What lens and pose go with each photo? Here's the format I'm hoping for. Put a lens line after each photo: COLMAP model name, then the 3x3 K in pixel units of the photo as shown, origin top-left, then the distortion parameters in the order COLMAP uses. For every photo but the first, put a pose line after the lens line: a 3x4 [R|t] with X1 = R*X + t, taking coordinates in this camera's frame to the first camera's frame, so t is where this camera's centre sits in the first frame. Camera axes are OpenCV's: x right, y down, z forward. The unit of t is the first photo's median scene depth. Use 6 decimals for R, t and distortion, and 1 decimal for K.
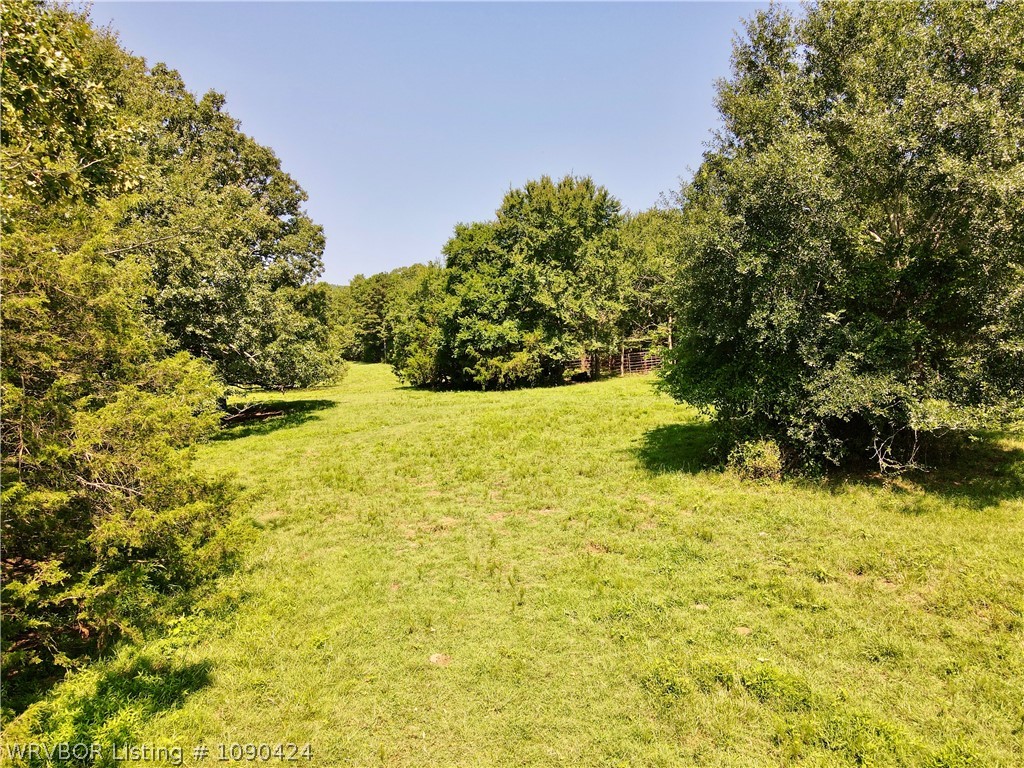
lens RADIAL K [[780.6, 0, 515.1], [0, 780.6, 377.2], [0, 0, 1]] dist [0.023282, 0.022427]
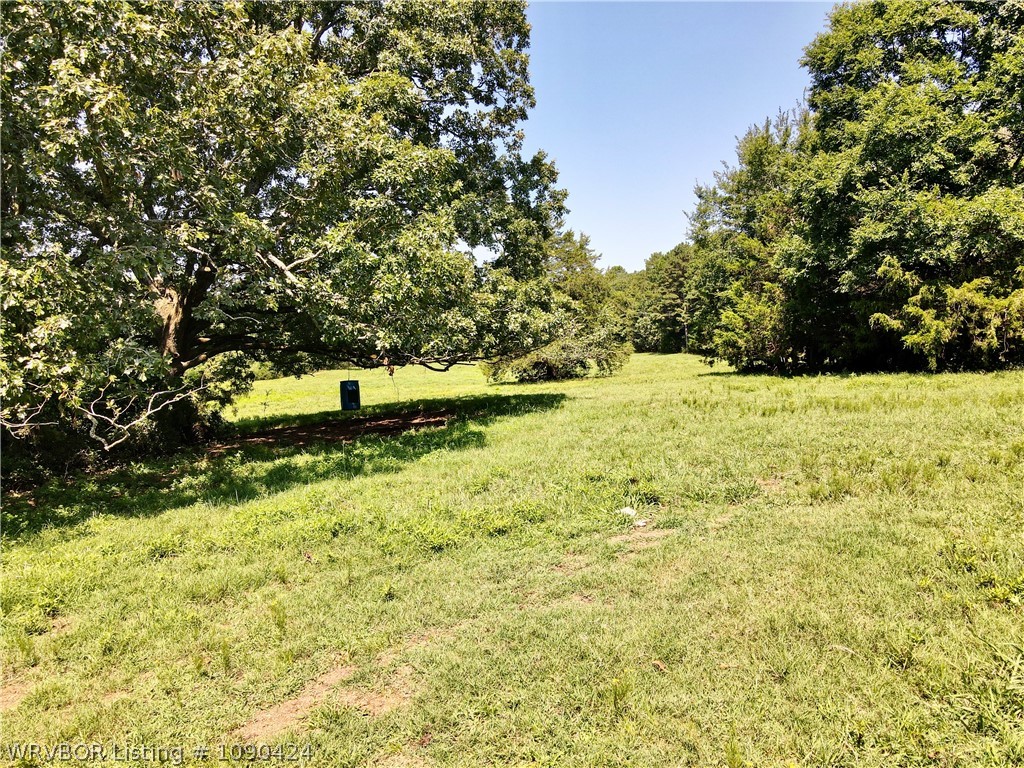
lens RADIAL K [[780.6, 0, 511.5], [0, 780.6, 360.5], [0, 0, 1]] dist [0.023282, 0.022427]
pose [[0.925273, -0.010887, -0.379144, -0.080791], [0.003490, 0.999790, -0.020192, 0.018271], [0.379285, 0.017360, 0.925117, 0.539944]]
